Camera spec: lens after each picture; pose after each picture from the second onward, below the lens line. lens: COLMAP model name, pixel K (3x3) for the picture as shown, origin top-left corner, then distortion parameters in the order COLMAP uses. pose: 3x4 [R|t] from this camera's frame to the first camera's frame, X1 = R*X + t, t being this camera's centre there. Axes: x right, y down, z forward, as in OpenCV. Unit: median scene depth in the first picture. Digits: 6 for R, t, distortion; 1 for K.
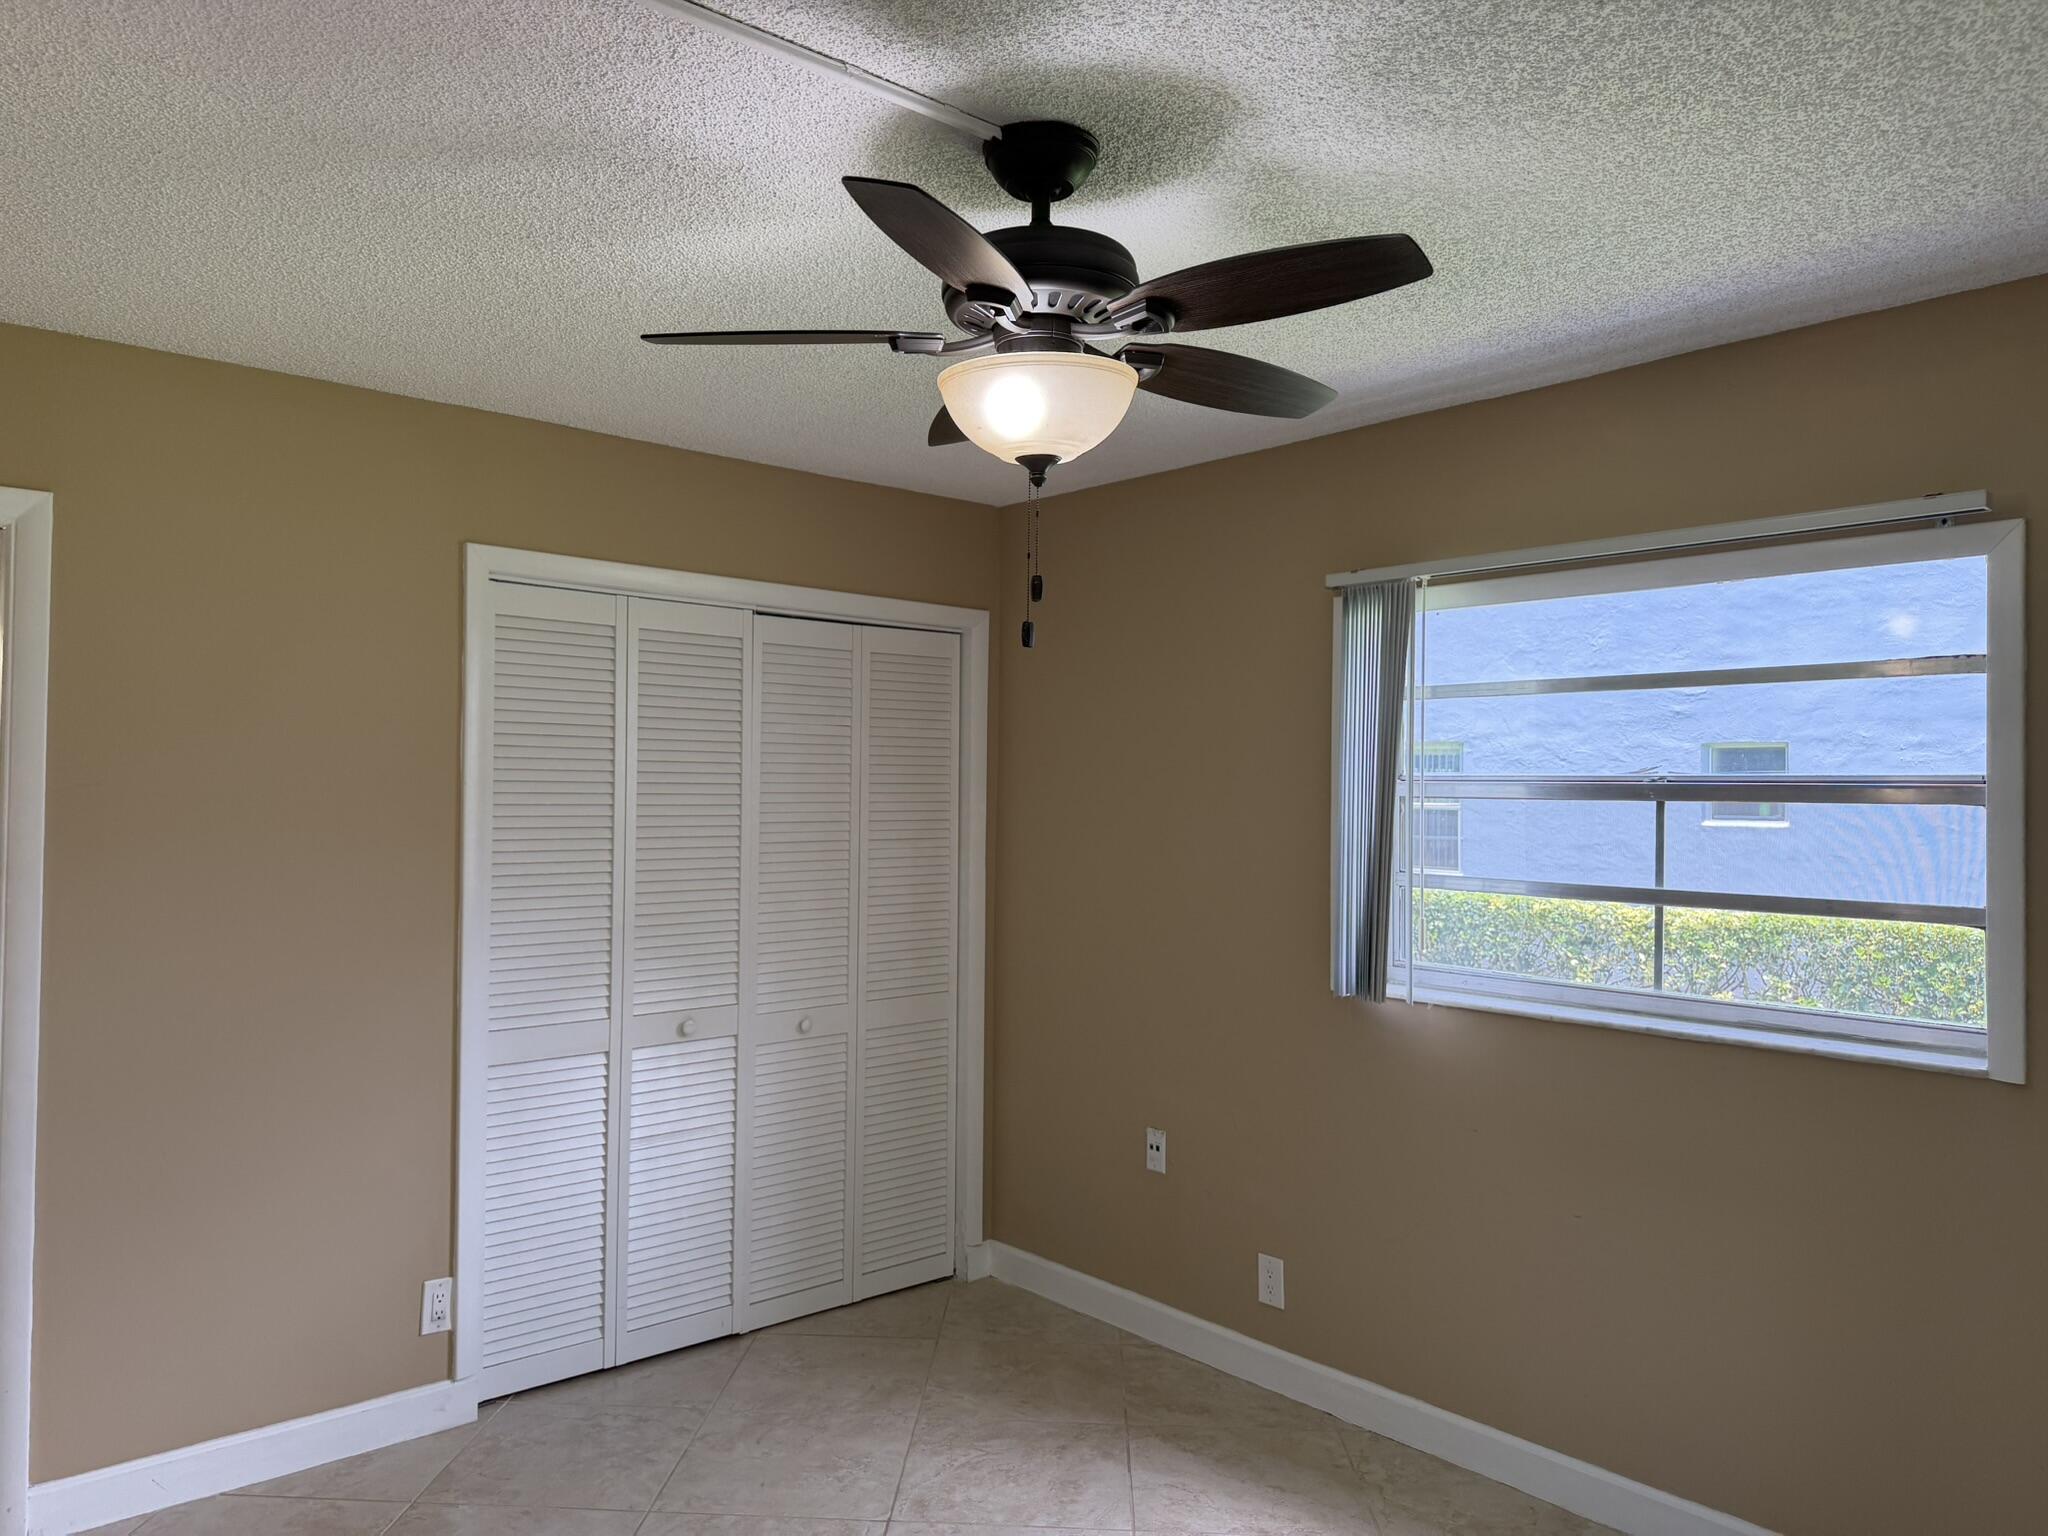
lens RADIAL K [[1455.6, 0, 1024.0], [0, 1455.6, 768.0], [0, 0, 1]] dist [0.152281, -0.205397]
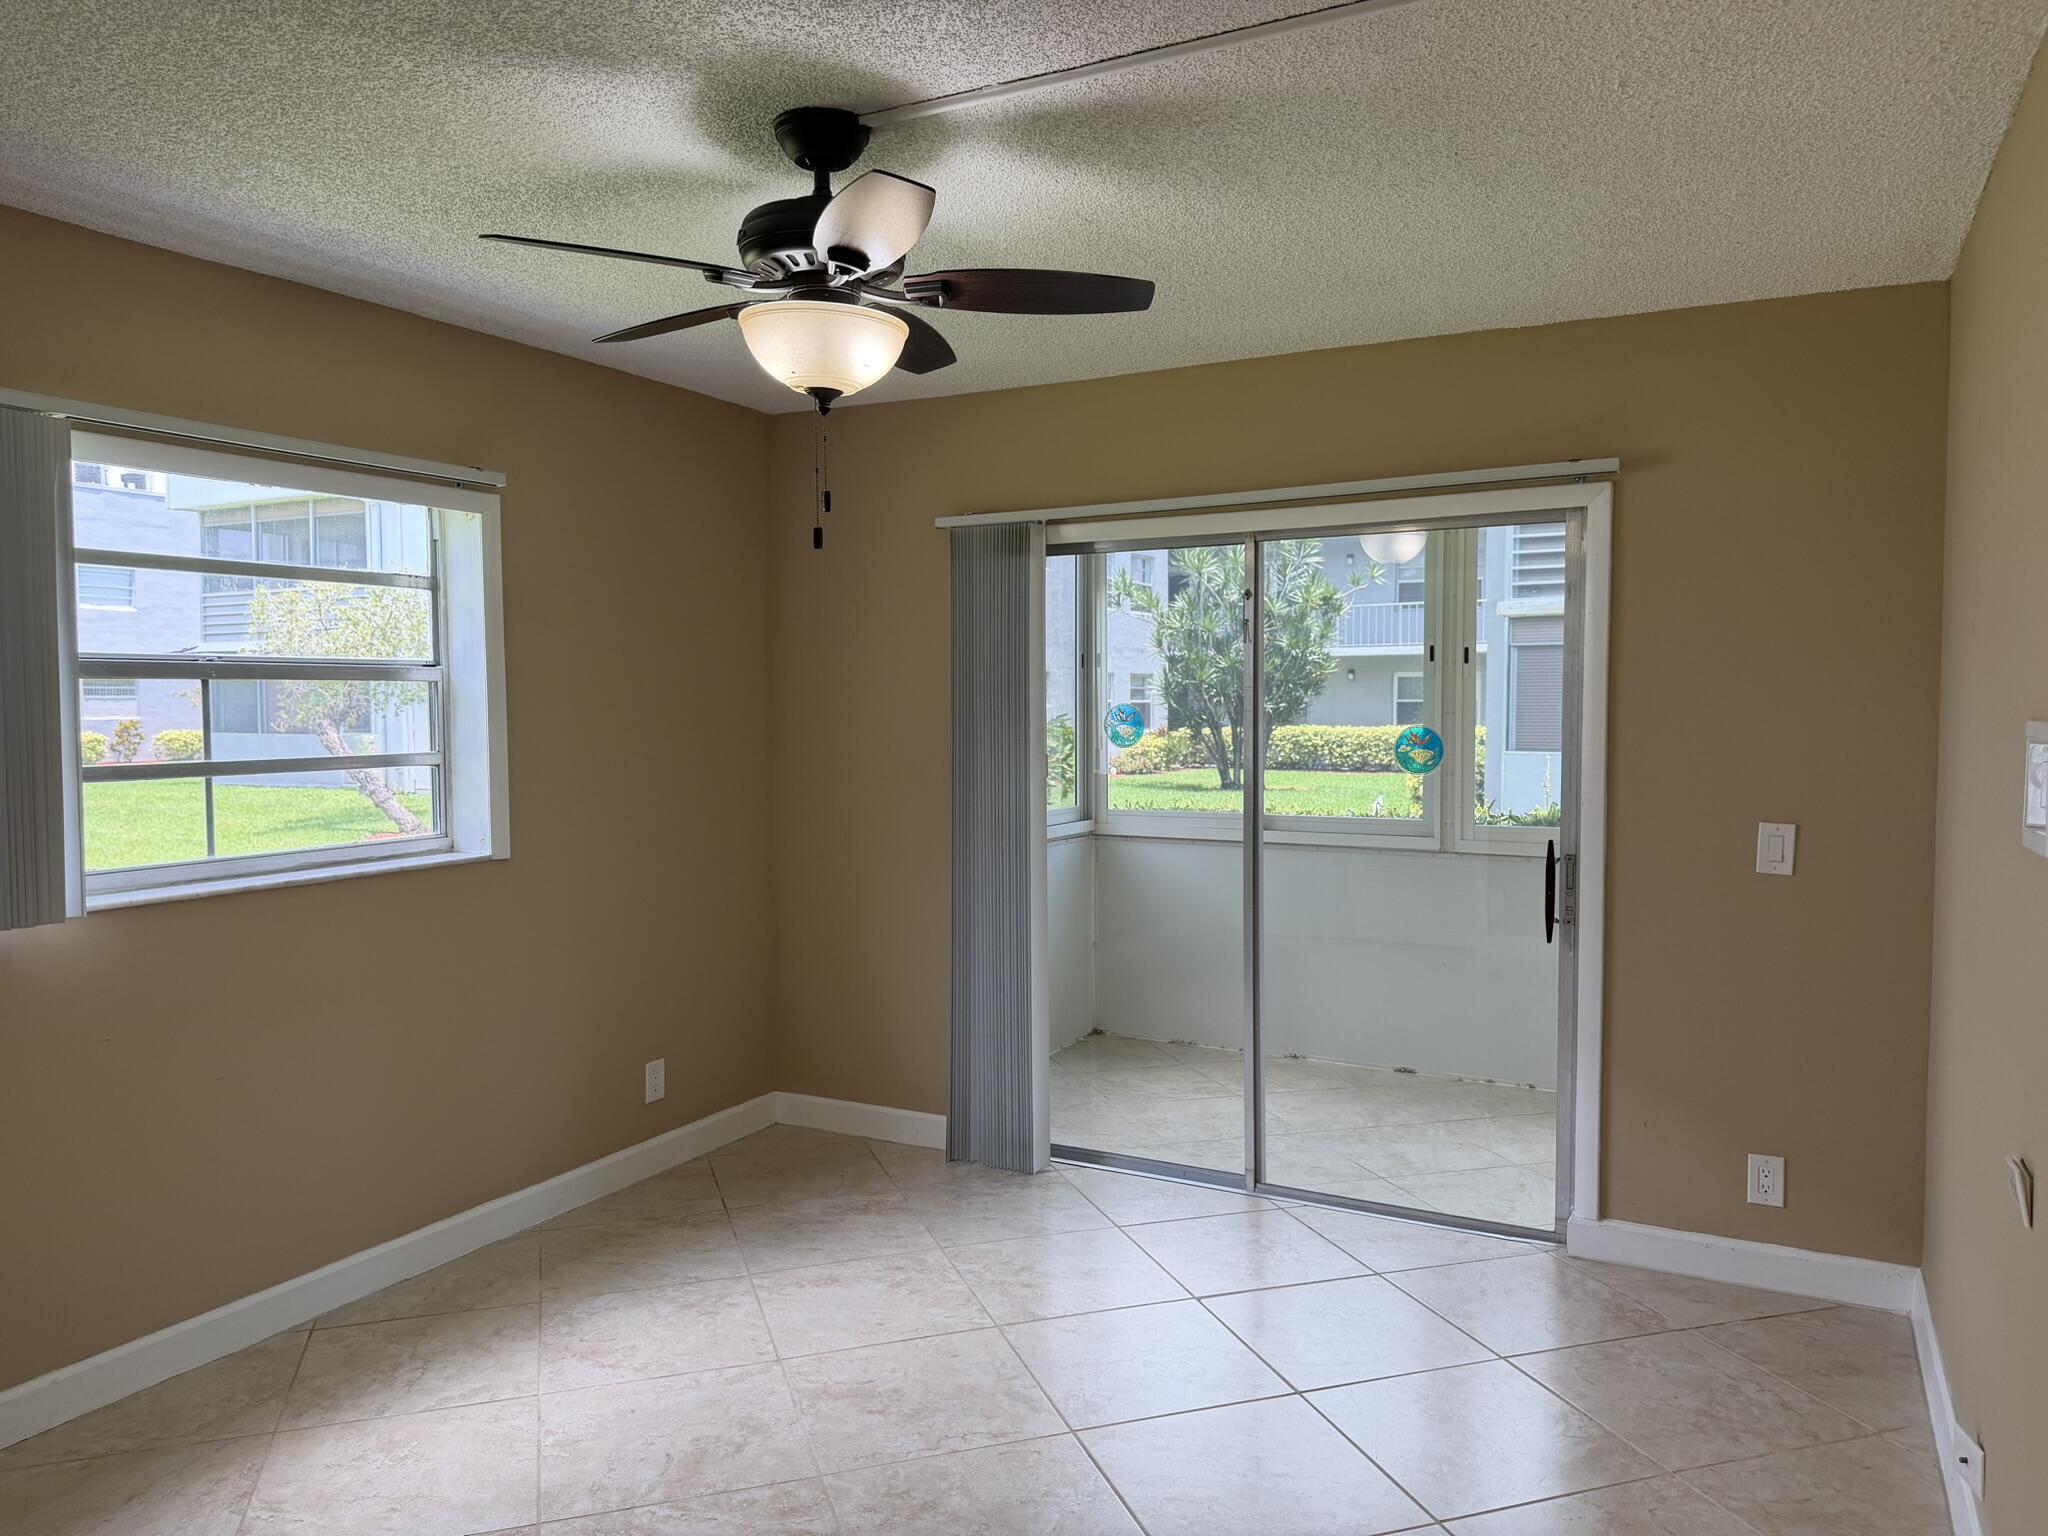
lens RADIAL K [[1455.6, 0, 1024.0], [0, 1455.6, 768.0], [0, 0, 1]] dist [0.152281, -0.205397]
pose [[-0.369917, -0.058816, 0.927201, -0.792282], [-0.015166, 0.998243, 0.057272, 0.015532], [-0.928941, 0.007123, -0.370160, 0.865292]]
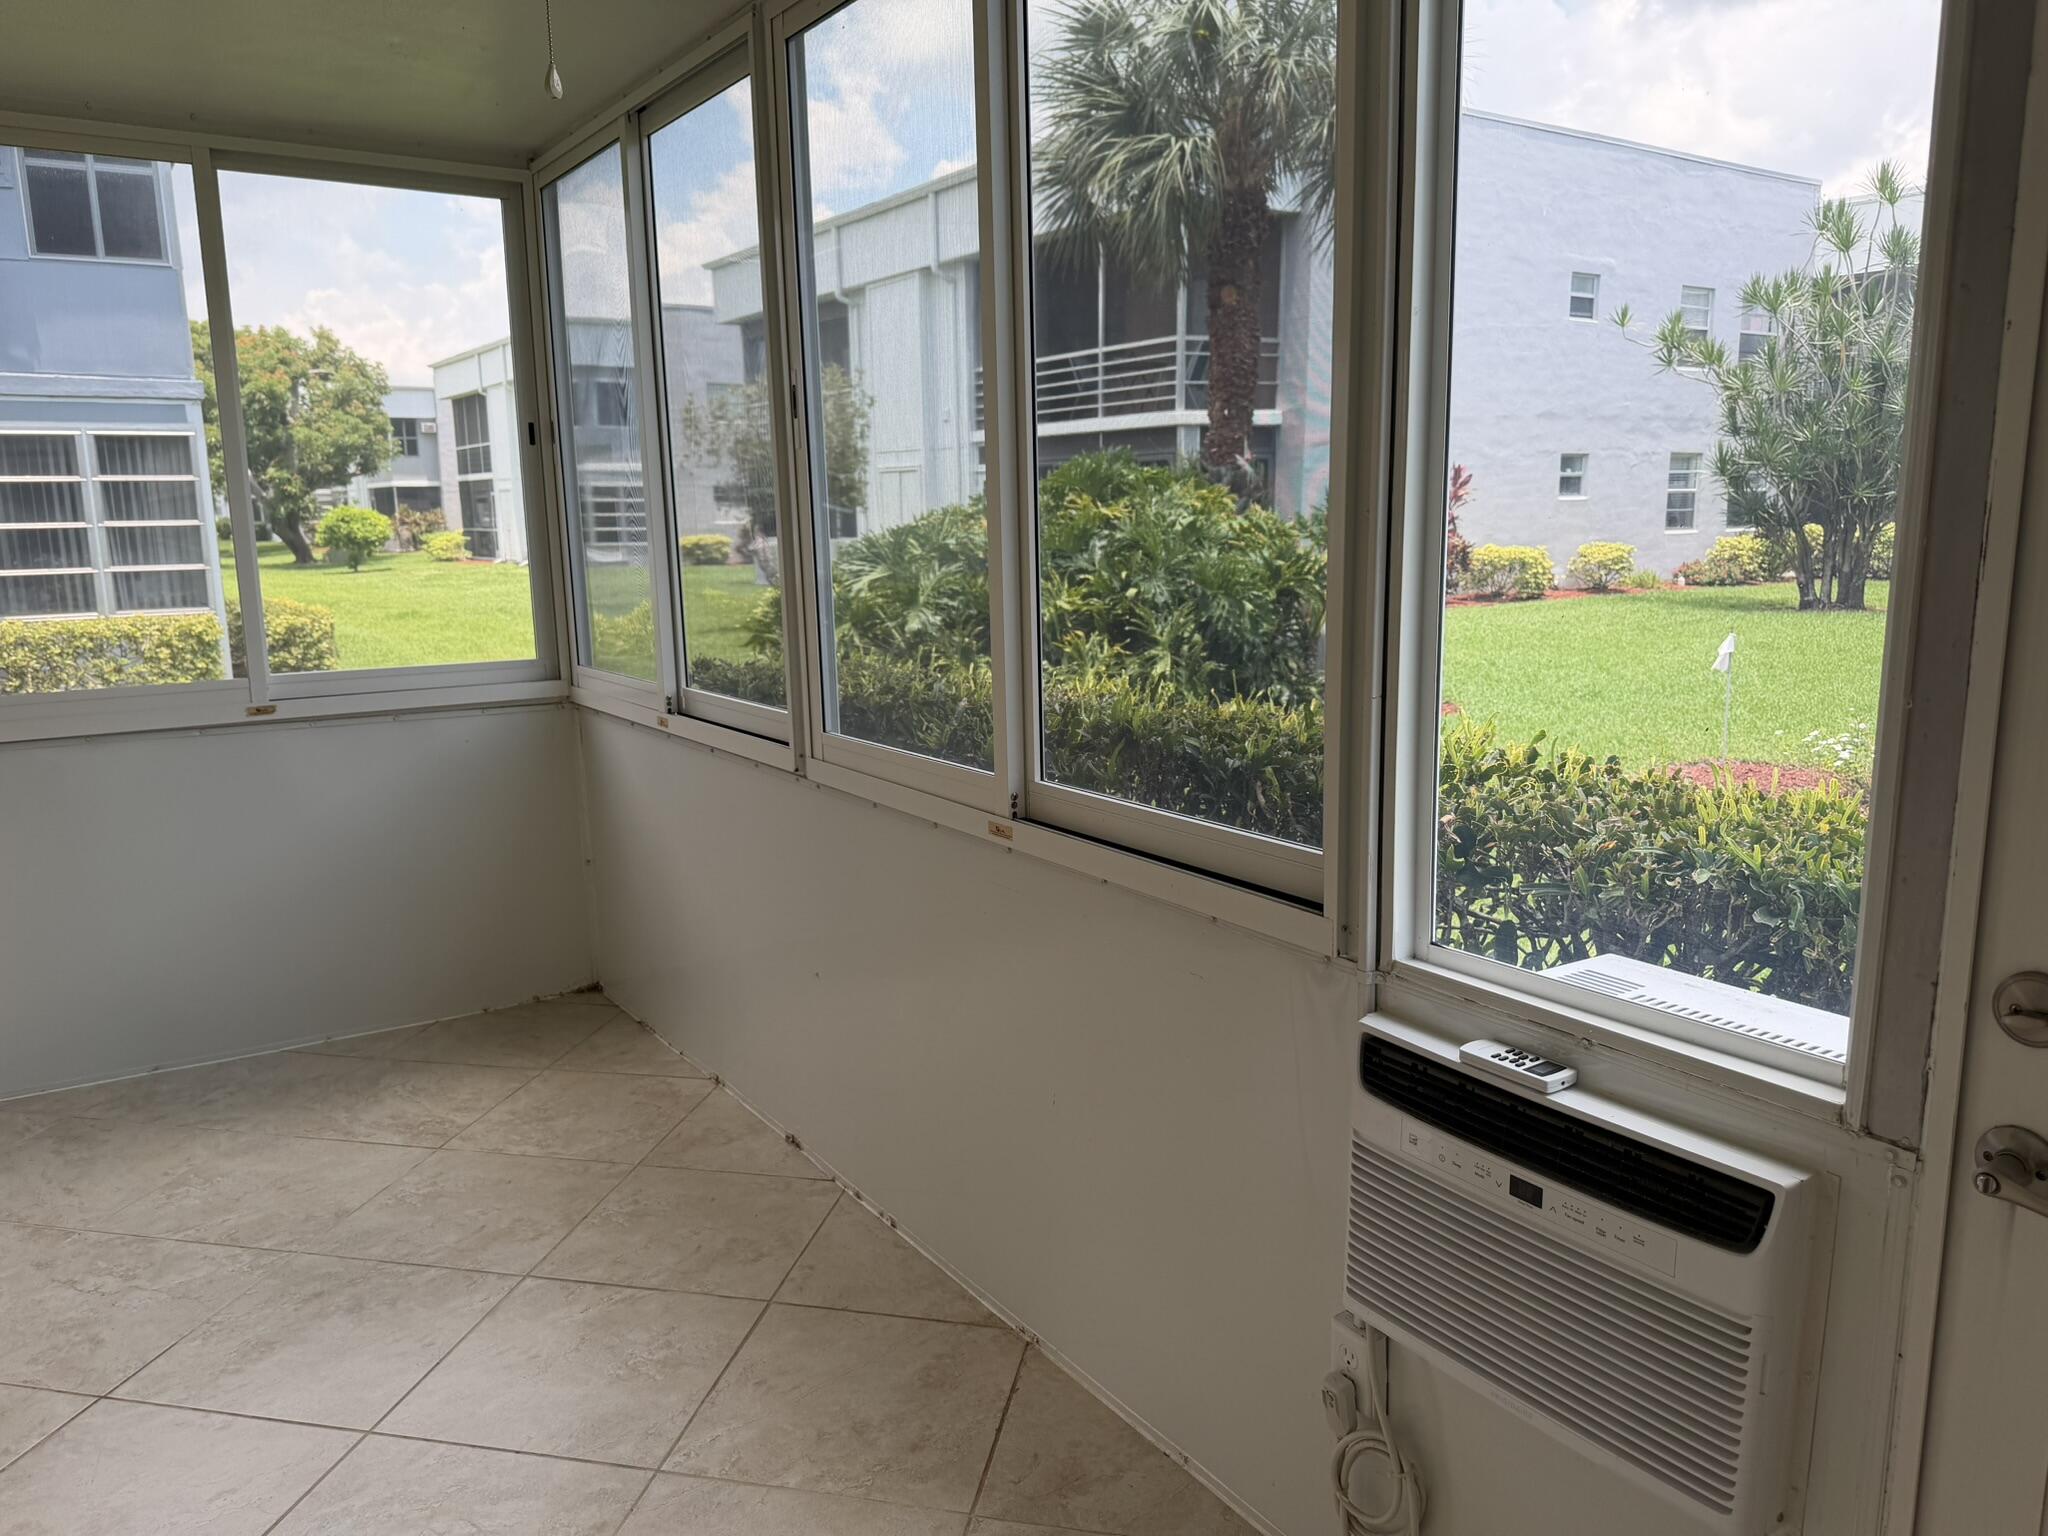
lens RADIAL K [[1455.6, 0, 1024.0], [0, 1455.6, 768.0], [0, 0, 1]] dist [0.152281, -0.205397]
pose [[0.124981, -0.193191, 0.973169, -0.727533], [0.004007, 0.980950, 0.194221, 0.015931], [-0.992151, -0.020375, 0.123374, 0.697137]]
